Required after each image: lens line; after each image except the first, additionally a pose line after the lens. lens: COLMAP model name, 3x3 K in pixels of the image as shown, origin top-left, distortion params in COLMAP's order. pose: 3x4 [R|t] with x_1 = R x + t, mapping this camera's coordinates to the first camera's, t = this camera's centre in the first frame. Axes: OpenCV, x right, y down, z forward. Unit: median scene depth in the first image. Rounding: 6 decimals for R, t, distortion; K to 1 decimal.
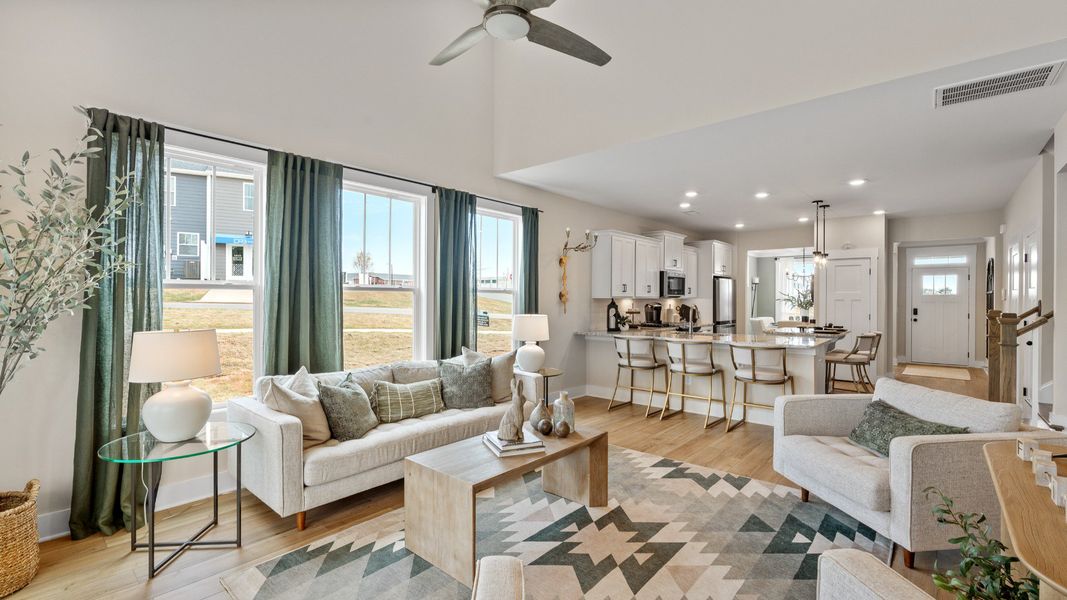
lens RADIAL K [[465.6, 0, 536.6], [0, 465.6, 295.4], [0, 0, 1]] dist [-0.009356, 0.001101]
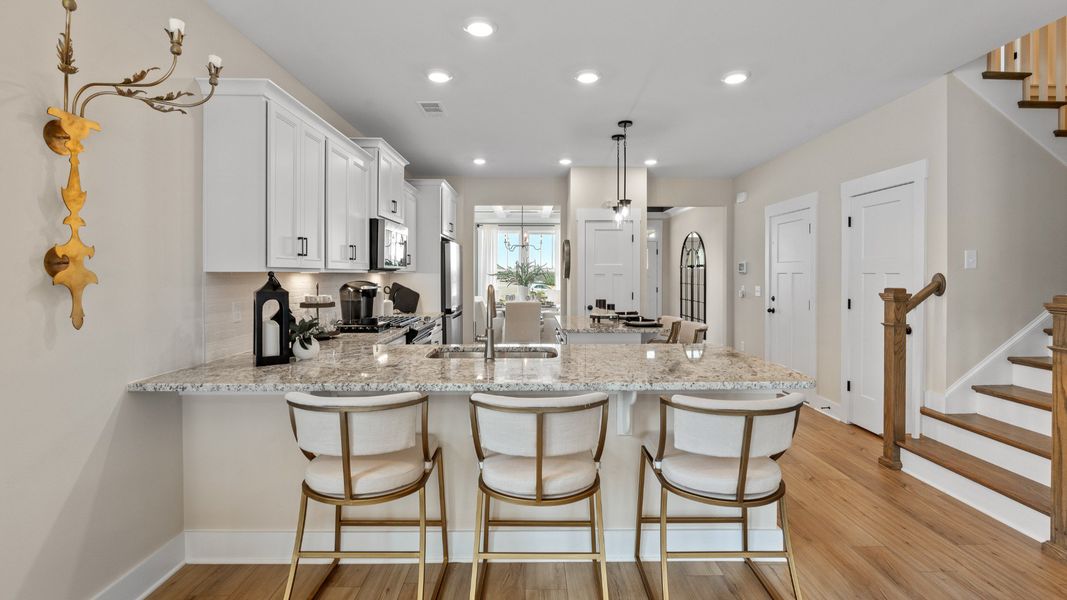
lens RADIAL K [[465.6, 0, 534.3], [0, 465.6, 274.1], [0, 0, 1]] dist [-0.009356, 0.001101]
pose [[0.753635, -0.005962, 0.657267, 0.078508], [0.001750, 0.999974, 0.007063, 0.005467], [-0.657291, -0.004173, 0.753625, 0.580538]]
